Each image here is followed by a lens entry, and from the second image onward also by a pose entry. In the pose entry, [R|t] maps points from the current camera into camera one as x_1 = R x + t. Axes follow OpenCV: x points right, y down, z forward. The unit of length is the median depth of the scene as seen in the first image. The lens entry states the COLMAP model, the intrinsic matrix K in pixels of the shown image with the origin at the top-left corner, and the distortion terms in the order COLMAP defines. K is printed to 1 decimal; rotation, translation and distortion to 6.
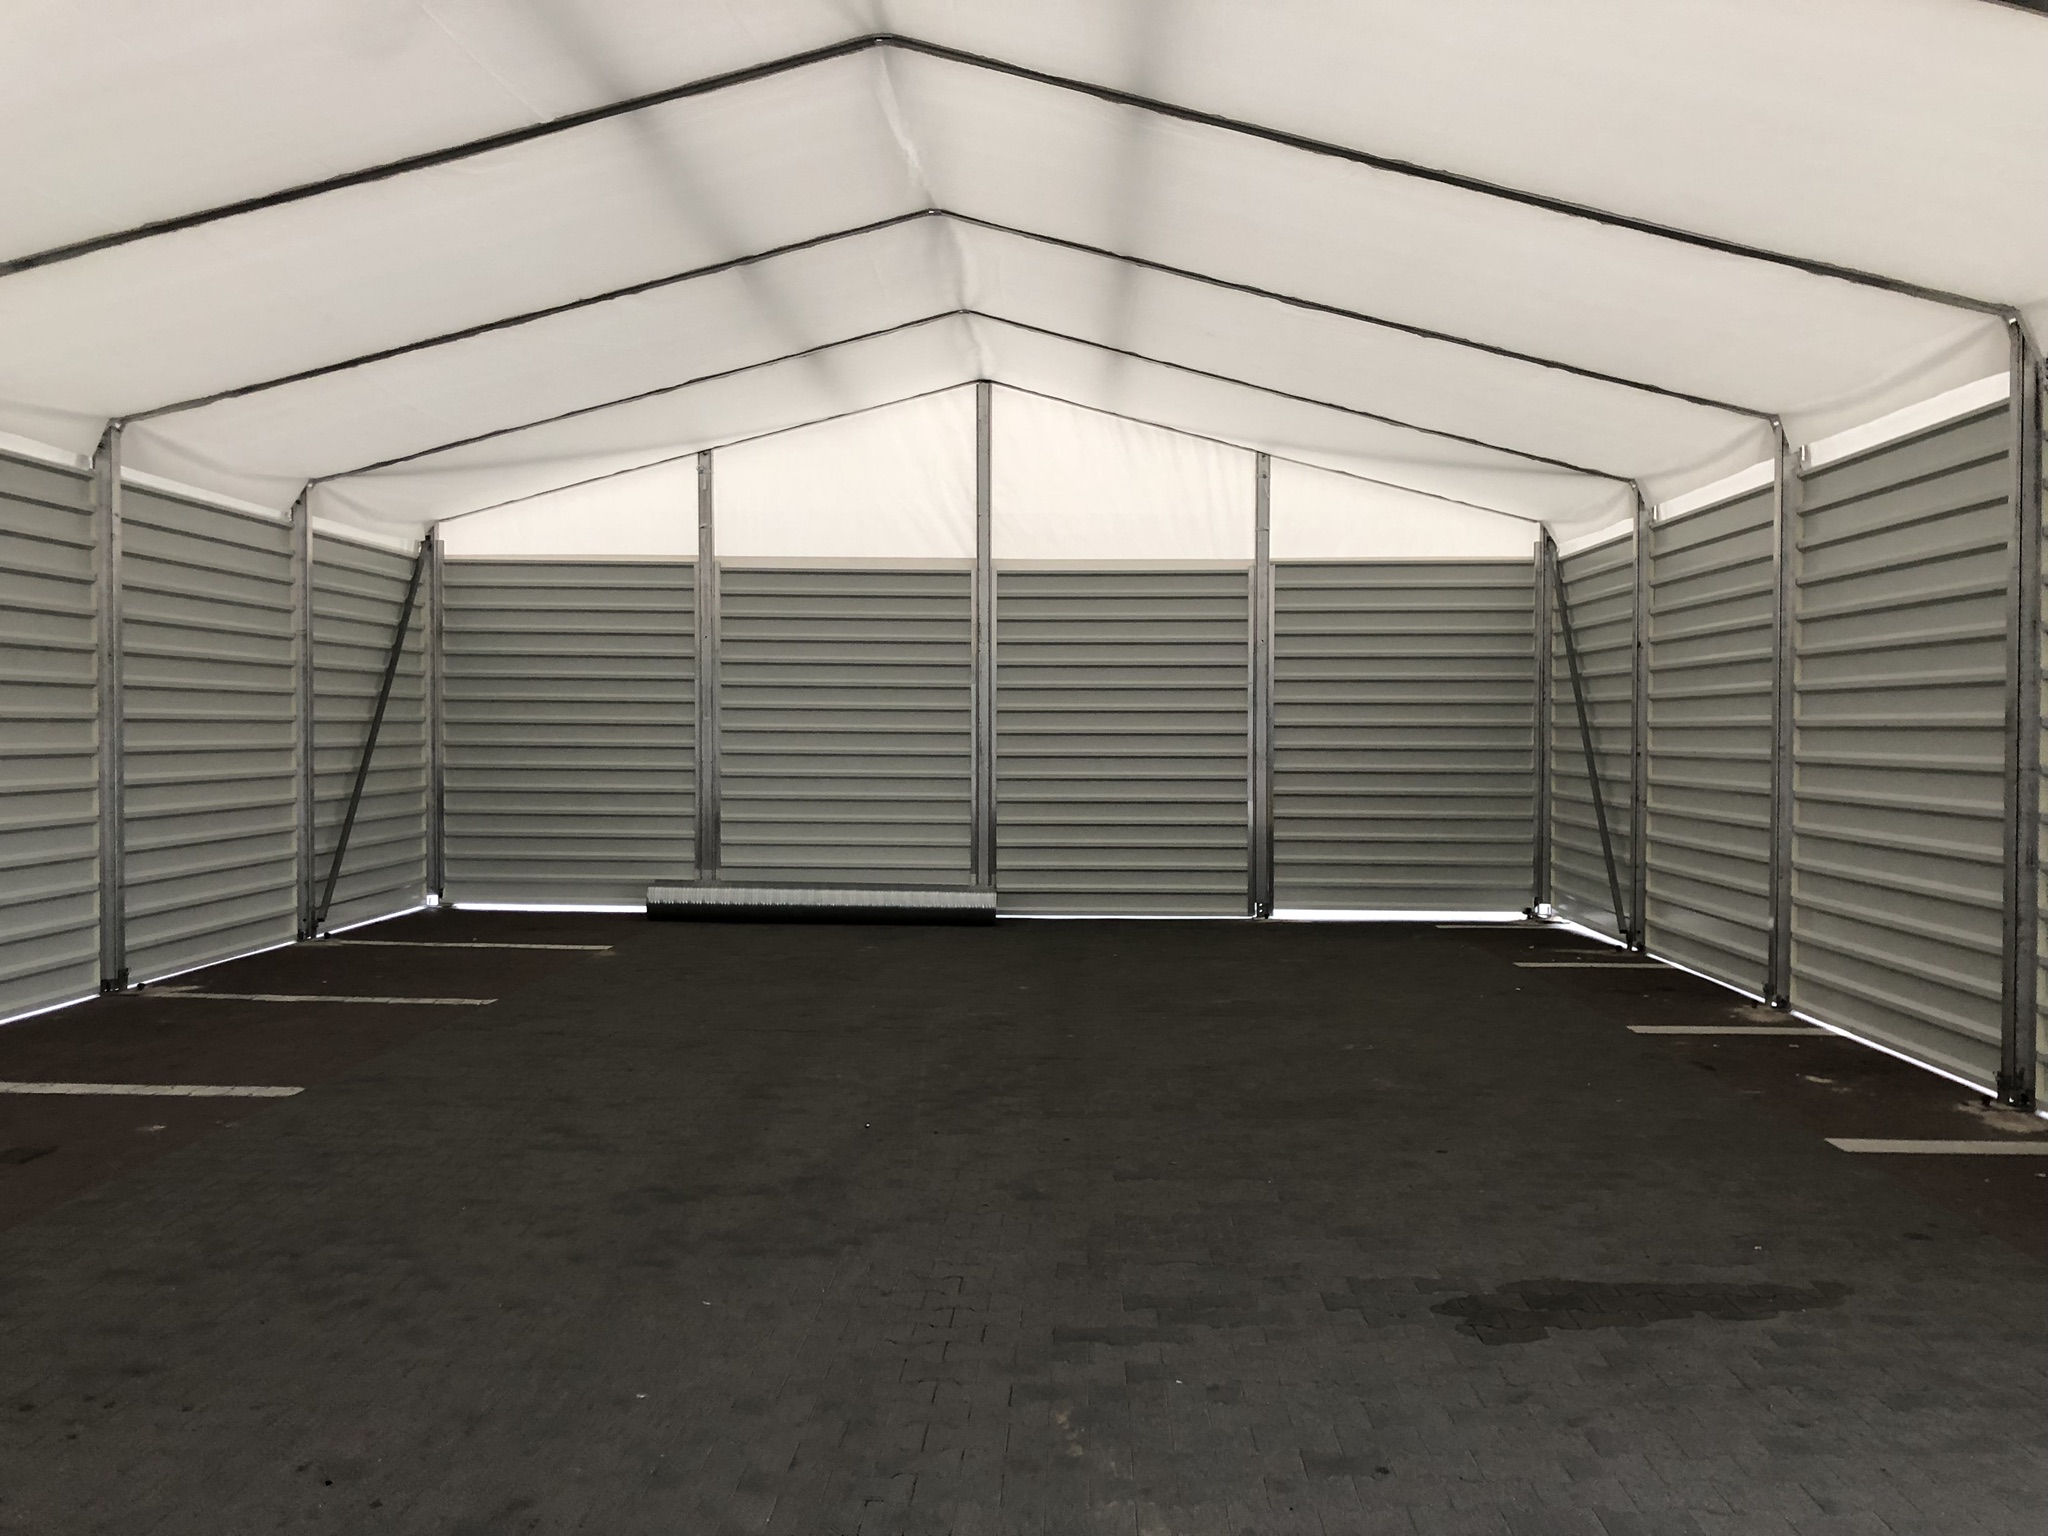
lens RADIAL K [[1700.8, 0, 1031.0], [0, 1700.8, 750.7], [0, 0, 1]] dist [0.038371, -0.023719]
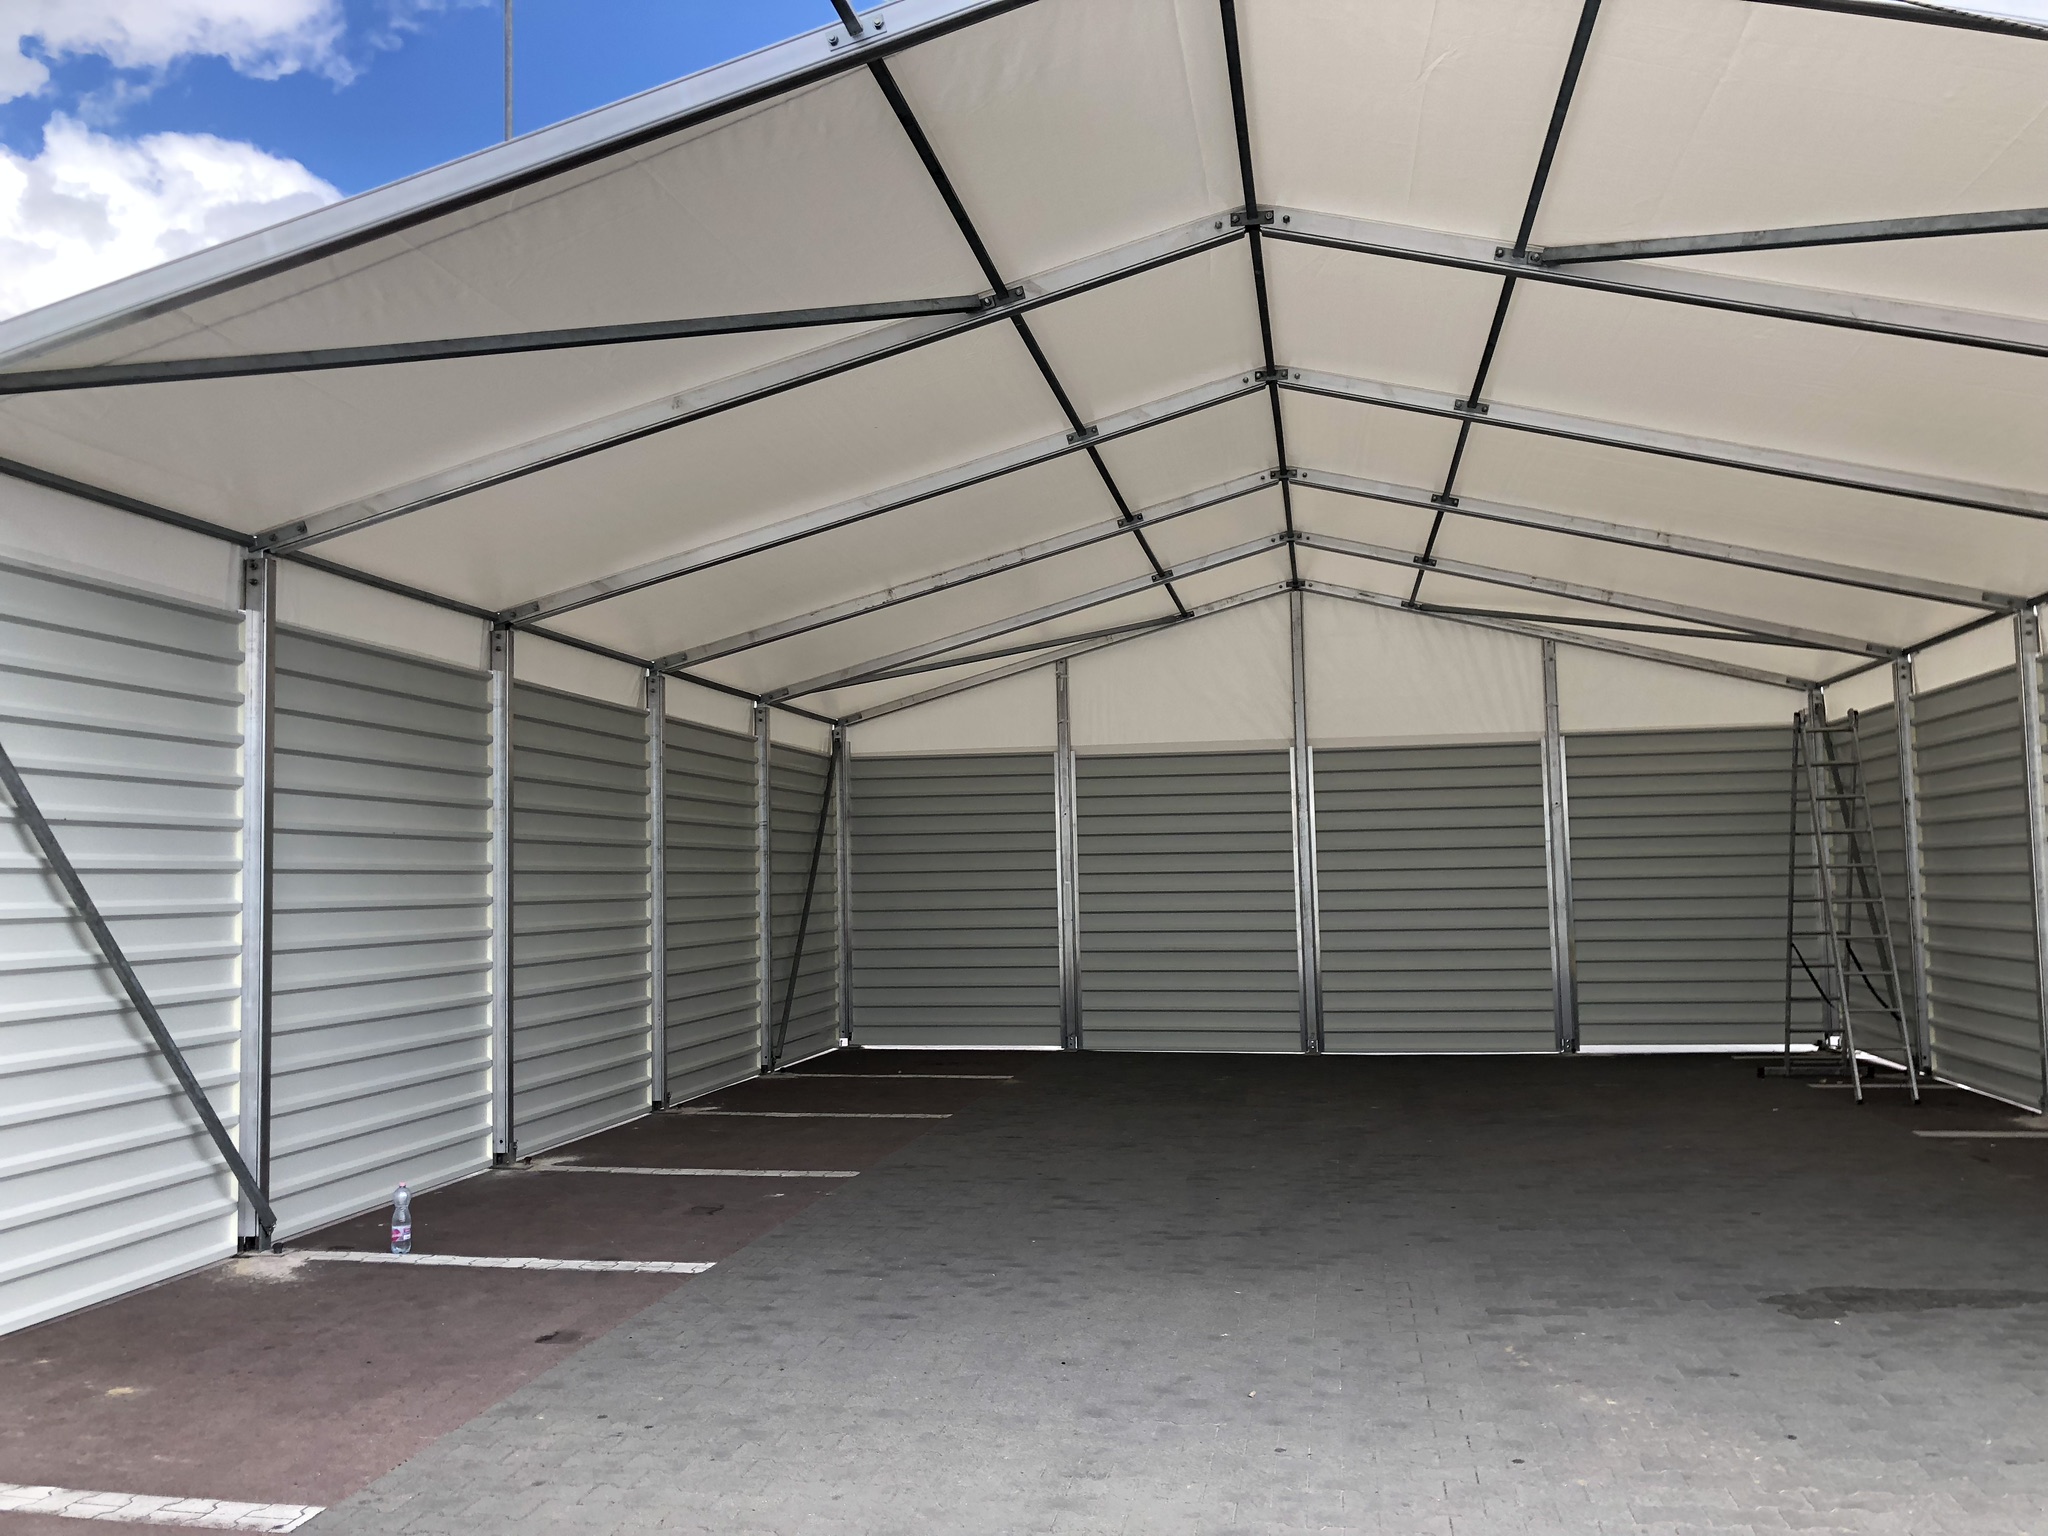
lens RADIAL K [[1700.8, 0, 1033.6], [0, 1700.8, 769.1], [0, 0, 1]] dist [0.038371, -0.023719]
pose [[0.989600, -0.033998, -0.139772, -0.069522], [0.022784, 0.996449, -0.081063, -0.004401], [0.142032, 0.077035, 0.986860, -0.246865]]
